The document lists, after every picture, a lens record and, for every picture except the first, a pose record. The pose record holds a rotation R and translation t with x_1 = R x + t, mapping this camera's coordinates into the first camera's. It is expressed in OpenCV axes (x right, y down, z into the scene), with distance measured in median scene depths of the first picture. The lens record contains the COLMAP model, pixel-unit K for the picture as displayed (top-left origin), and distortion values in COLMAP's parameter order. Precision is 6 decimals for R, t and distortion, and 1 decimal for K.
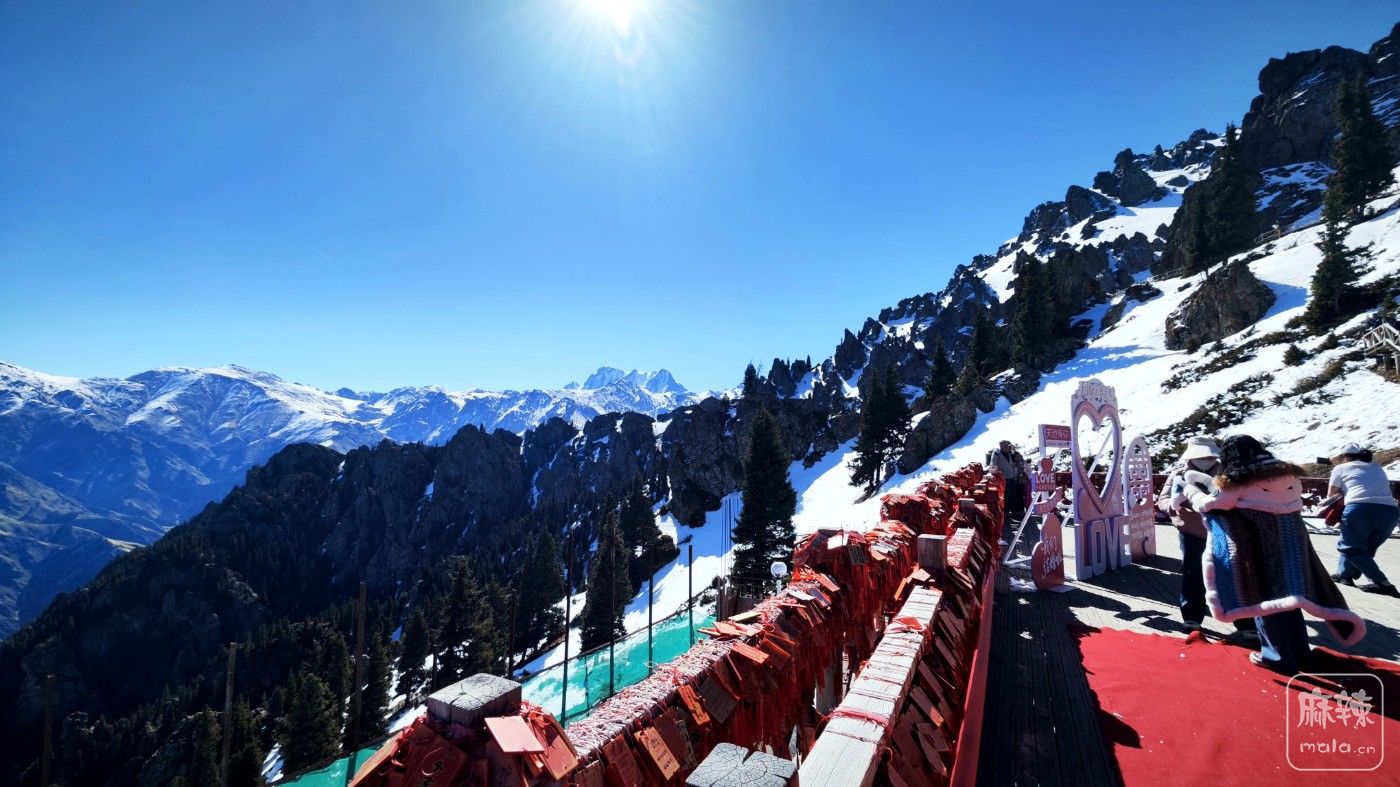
lens RADIAL K [[597.5, 0, 697.7], [0, 597.5, 398.1], [0, 0, 1]] dist [0.001276, 0.000325]
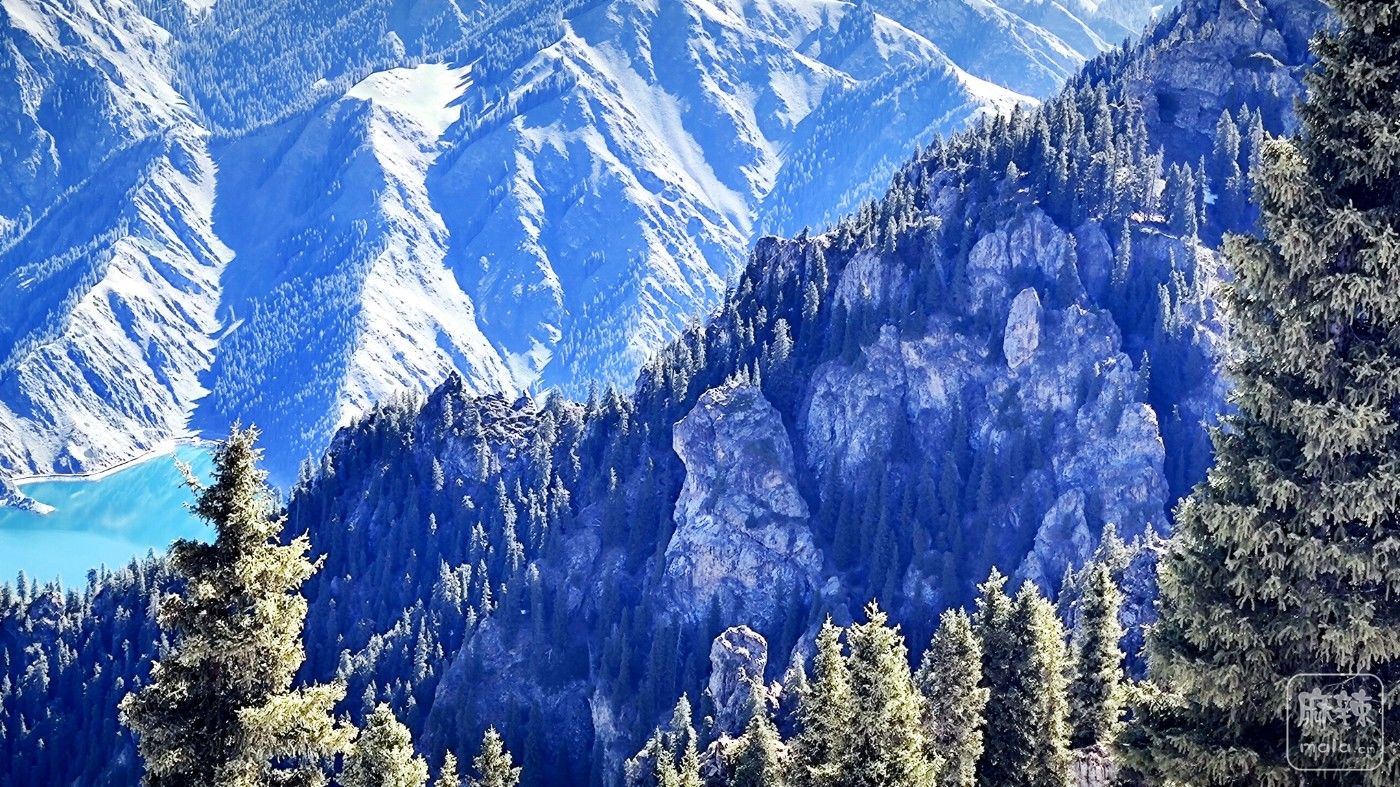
lens RADIAL K [[3050.6, 0, 701.2], [0, 3050.6, 390.9], [0, 0, 1]] dist [0.146235, 0.000000]
pose [[0.619820, 0.191714, -0.760966, 0.087062], [0.028994, 0.963443, 0.266341, -0.007023], [0.784208, -0.187146, 0.591603, 0.060124]]
